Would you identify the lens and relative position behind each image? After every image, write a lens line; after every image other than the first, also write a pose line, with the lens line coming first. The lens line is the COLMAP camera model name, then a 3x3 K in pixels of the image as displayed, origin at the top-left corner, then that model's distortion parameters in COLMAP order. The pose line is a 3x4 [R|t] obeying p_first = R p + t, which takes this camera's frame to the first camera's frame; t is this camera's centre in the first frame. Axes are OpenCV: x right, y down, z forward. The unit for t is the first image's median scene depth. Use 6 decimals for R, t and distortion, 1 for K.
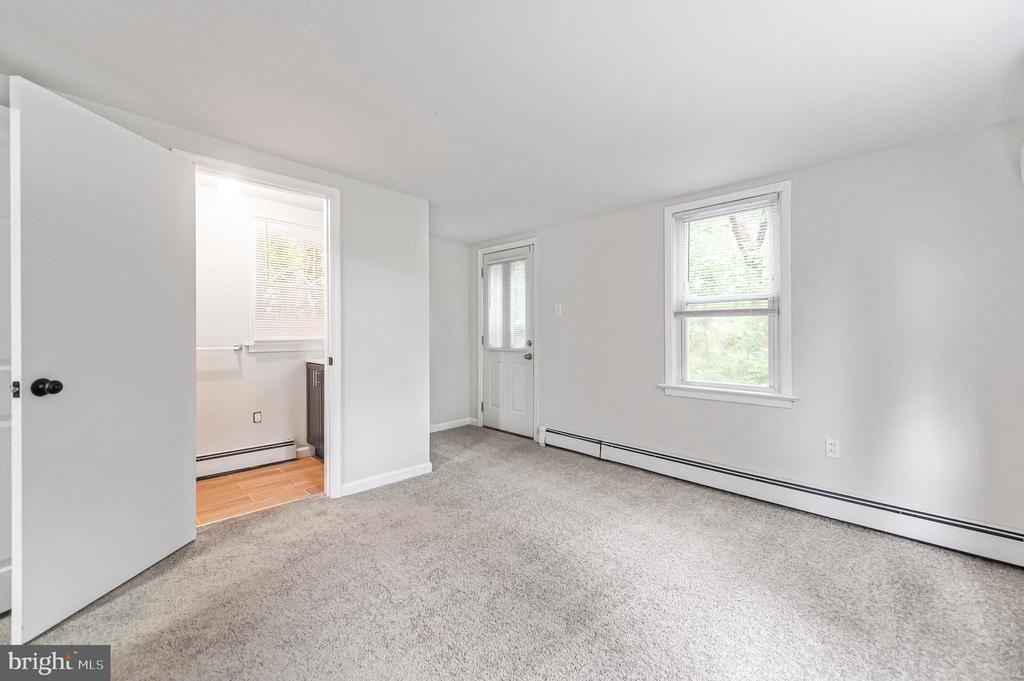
lens RADIAL K [[416.1, 0, 517.2], [0, 416.1, 345.0], [0, 0, 1]] dist [0.010917, -0.000282]
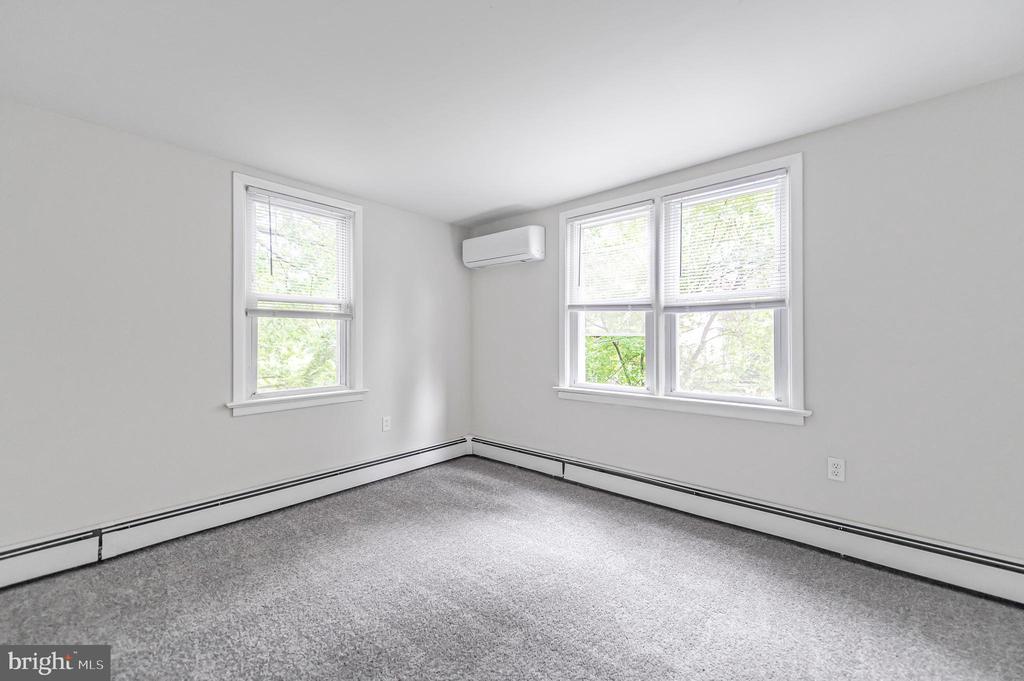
lens RADIAL K [[417.7, 0, 512.0], [0, 417.7, 340.5], [0, 0, 1]] dist [0.001039, -0.000064]
pose [[-0.079588, -0.006829, 0.996804, -0.489160], [0.030733, 0.999484, 0.009301, -0.011971], [-0.996354, 0.031375, -0.079338, 0.601157]]
